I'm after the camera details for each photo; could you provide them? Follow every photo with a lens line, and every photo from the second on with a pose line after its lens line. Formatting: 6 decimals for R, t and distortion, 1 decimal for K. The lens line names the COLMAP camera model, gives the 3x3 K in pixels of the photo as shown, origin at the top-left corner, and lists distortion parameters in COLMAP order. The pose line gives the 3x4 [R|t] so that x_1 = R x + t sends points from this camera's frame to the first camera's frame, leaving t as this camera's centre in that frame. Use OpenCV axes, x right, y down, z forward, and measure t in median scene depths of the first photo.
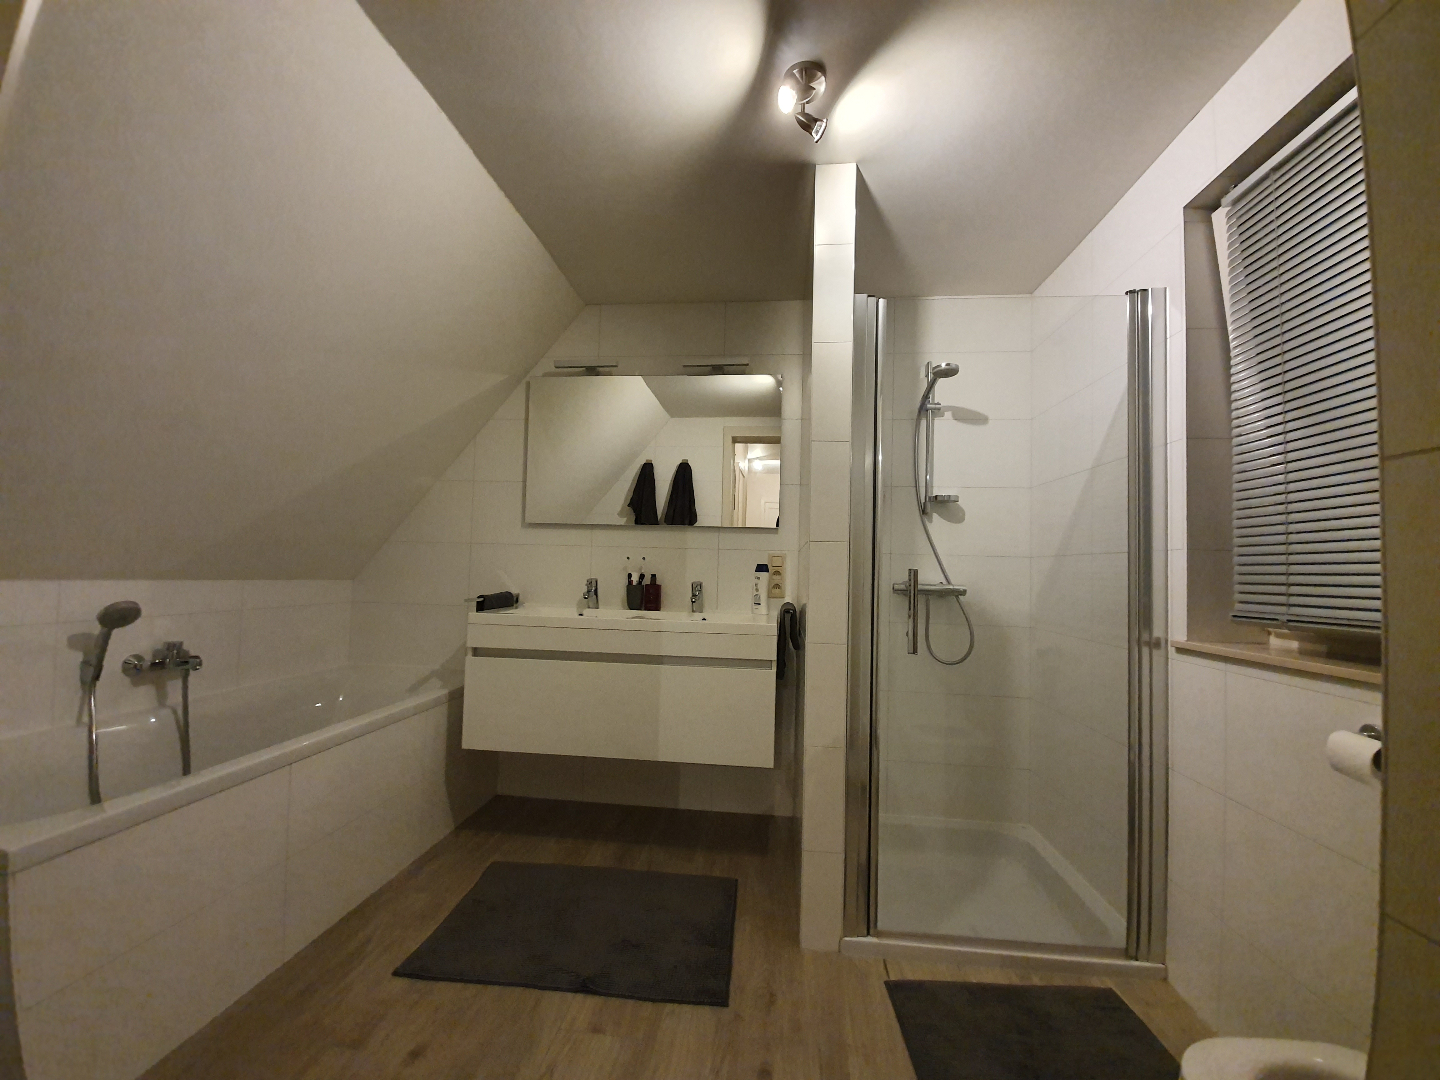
lens RADIAL K [[575.5, 0, 723.9], [0, 575.5, 543.0], [0, 0, 1]] dist [-0.002152, -0.000282]
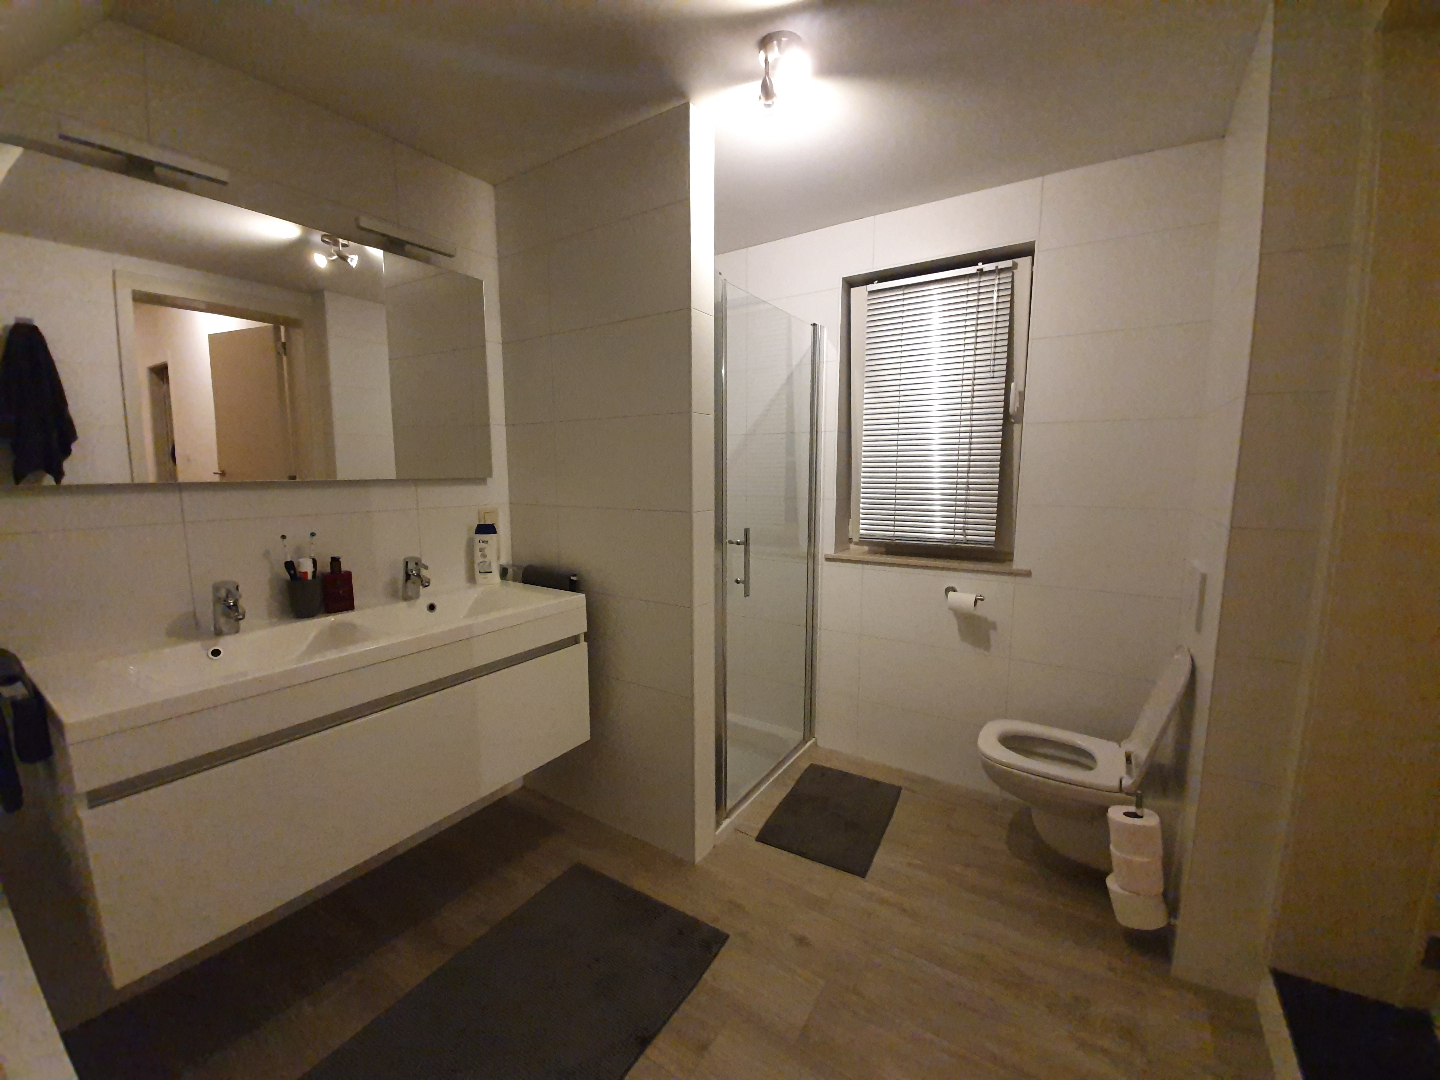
lens RADIAL K [[575.5, 0, 729.2], [0, 575.5, 538.8], [0, 0, 1]] dist [-0.002152, -0.000282]
pose [[0.448884, -0.139122, 0.882694, -0.615658], [-0.033153, 0.984533, 0.172033, -0.115393], [-0.892975, -0.106487, 0.437329, 0.403614]]
